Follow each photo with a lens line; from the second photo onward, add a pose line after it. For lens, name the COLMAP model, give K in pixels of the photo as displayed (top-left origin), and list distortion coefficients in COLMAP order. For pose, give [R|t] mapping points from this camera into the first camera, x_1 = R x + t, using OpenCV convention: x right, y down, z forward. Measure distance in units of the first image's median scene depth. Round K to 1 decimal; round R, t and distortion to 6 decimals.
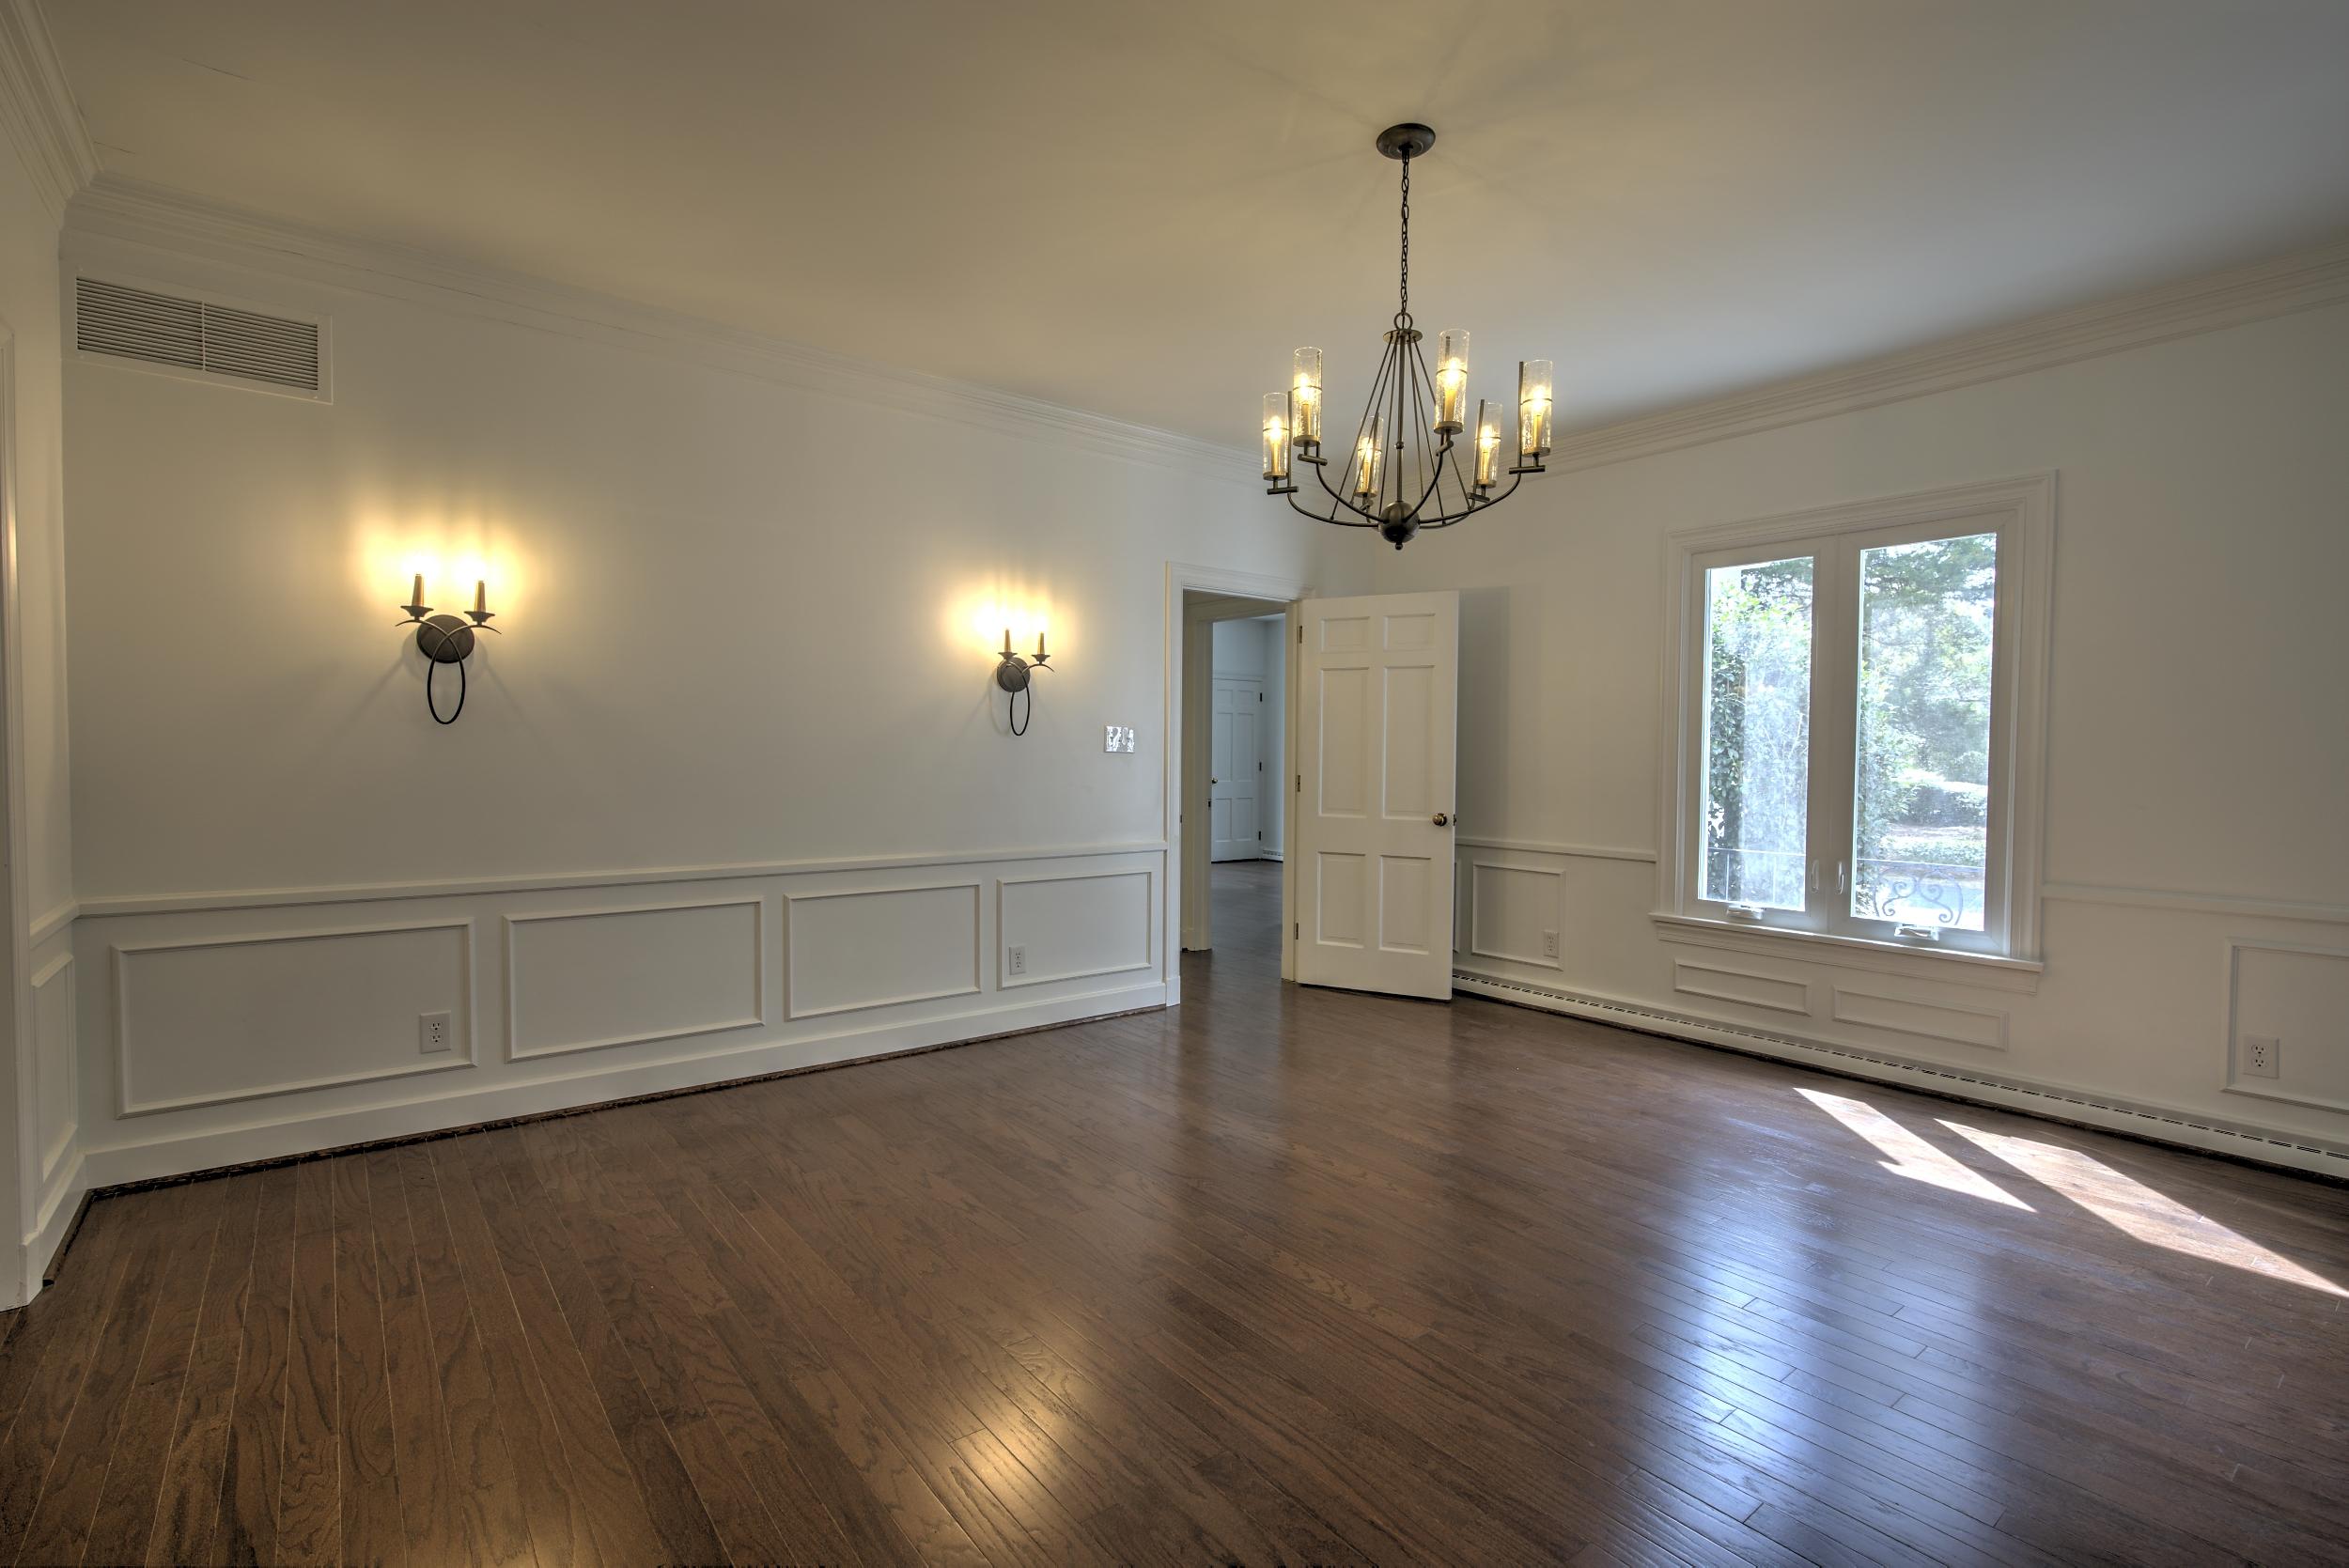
lens RADIAL K [[1085.6, 0, 1176.2], [0, 1085.6, 773.9], [0, 0, 1]] dist [0.002513, 0.000625]
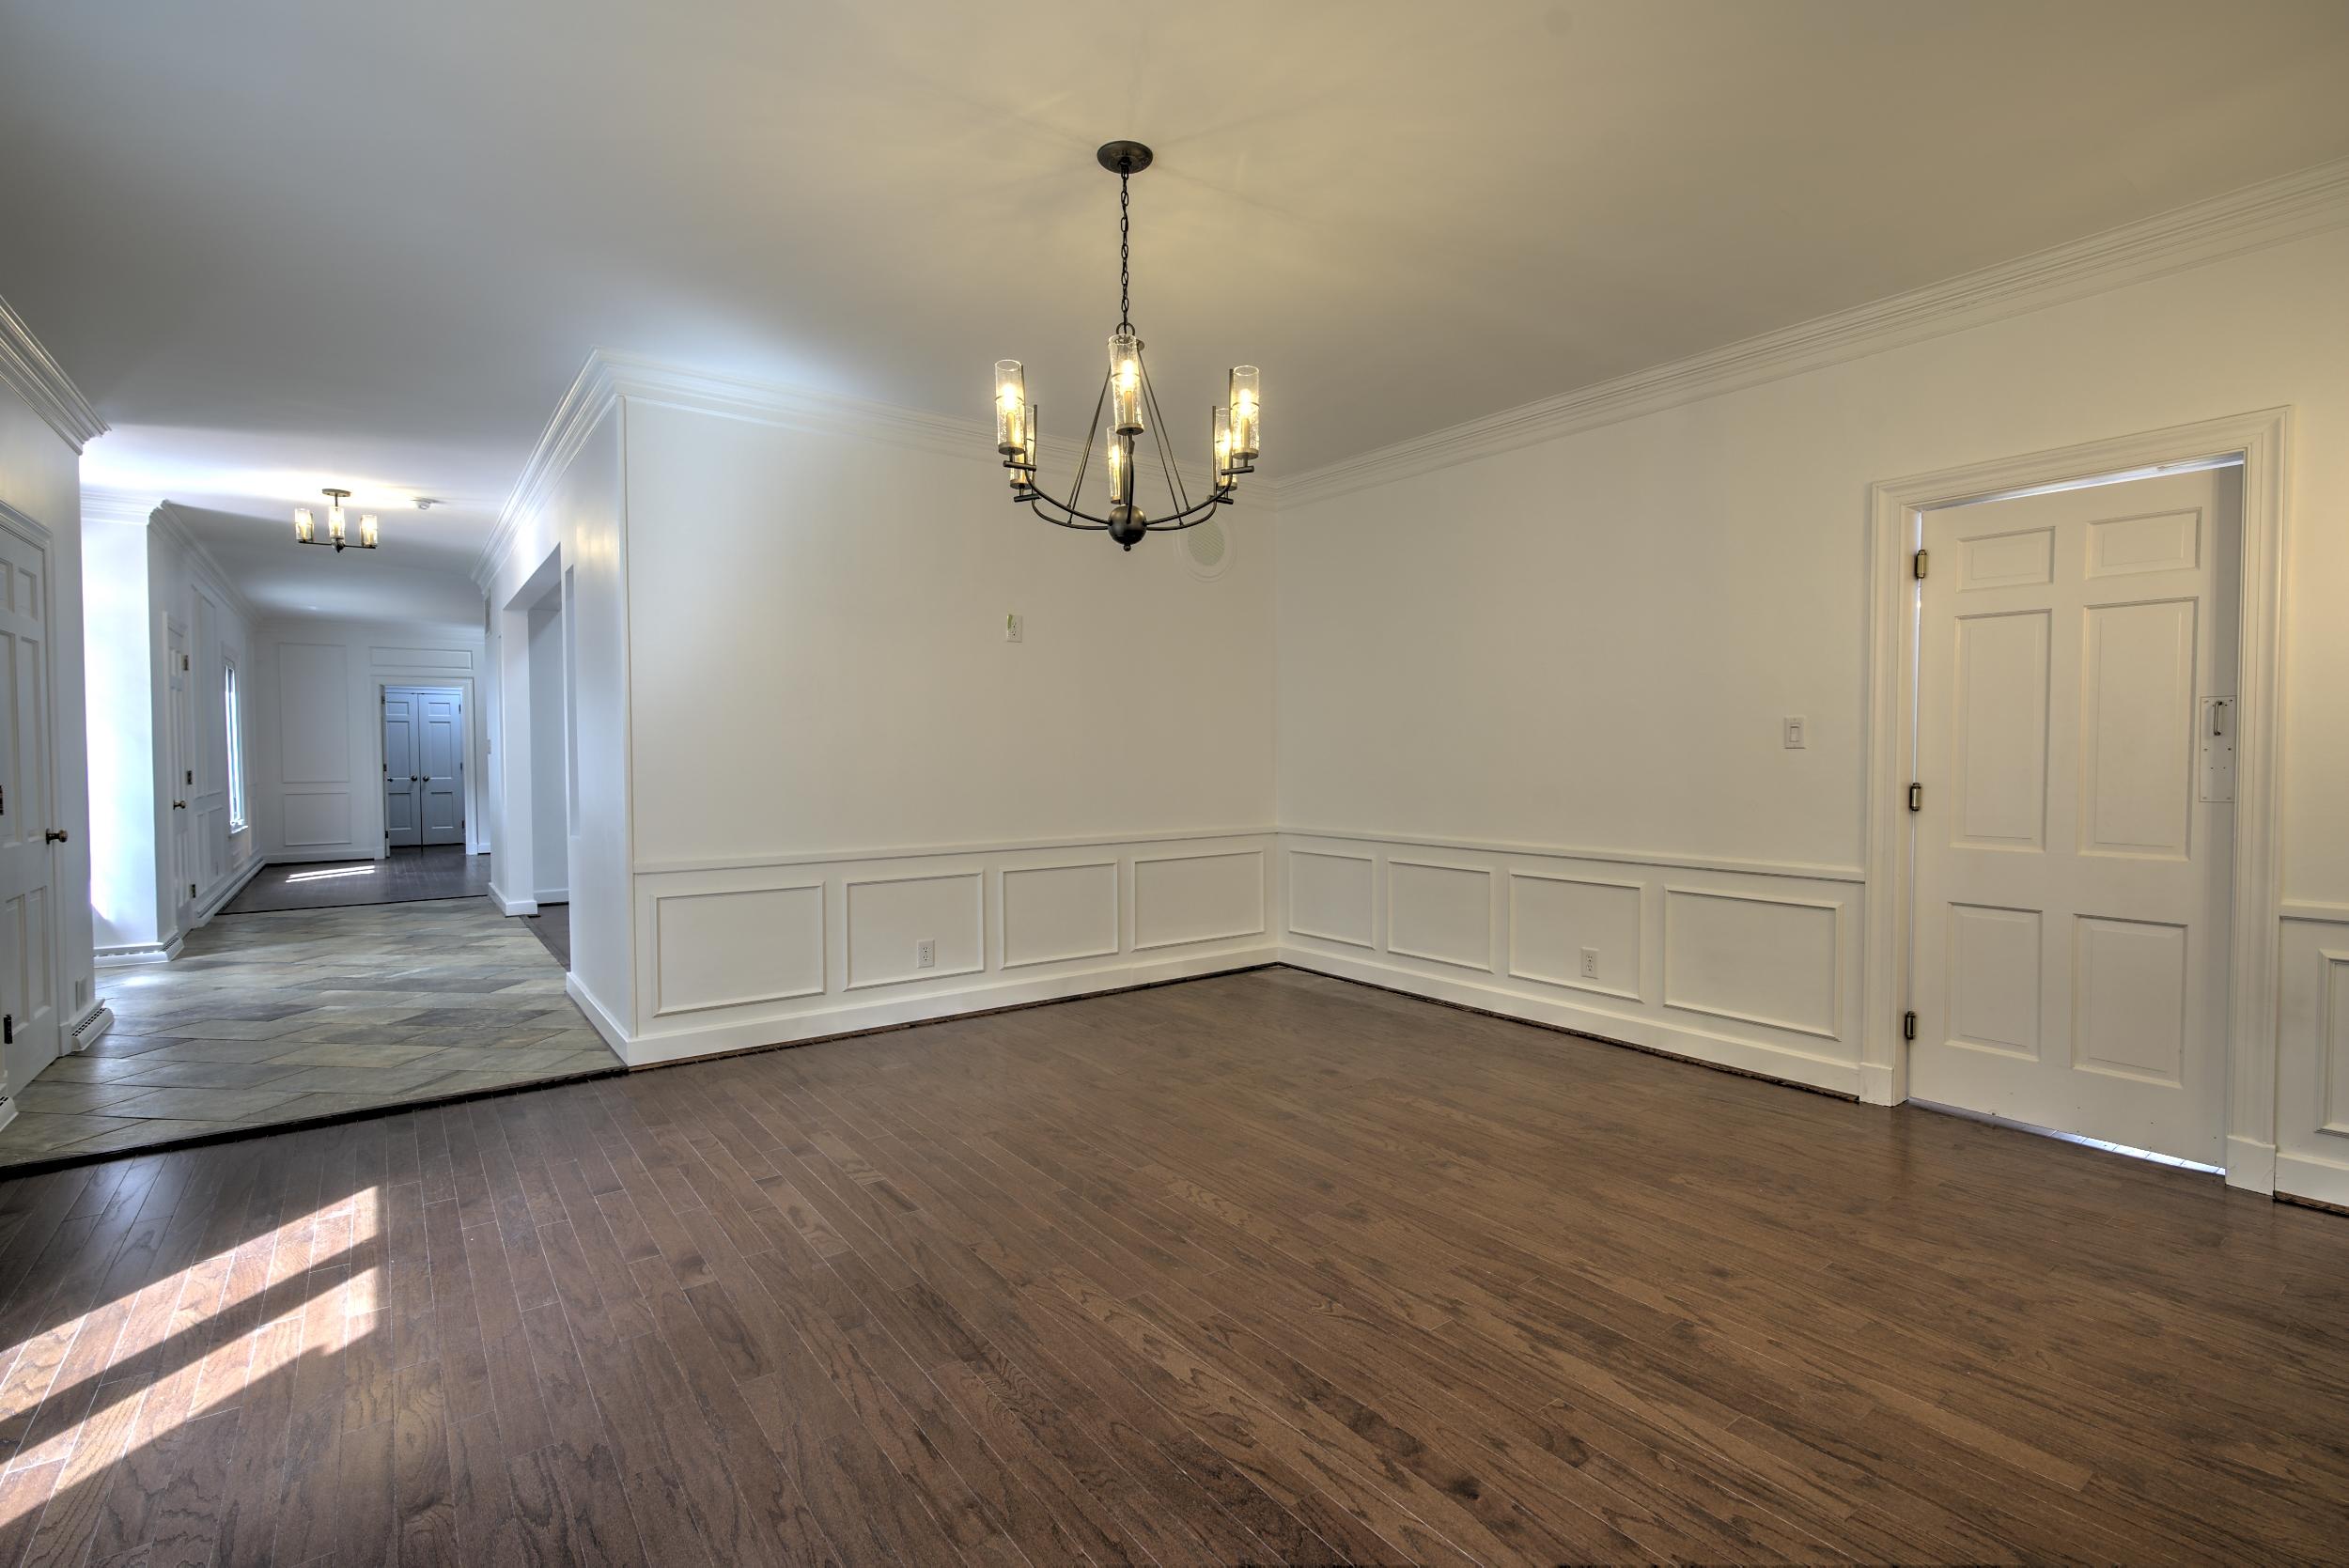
lens RADIAL K [[1085.6, 0, 1177.3], [0, 1085.6, 782.3], [0, 0, 1]] dist [0.002513, 0.000625]
pose [[-0.999624, -0.003456, 0.027193, 0.108823], [-0.002000, 0.998571, 0.053407, -0.036325], [-0.027339, 0.053332, -0.998203, 1.735294]]
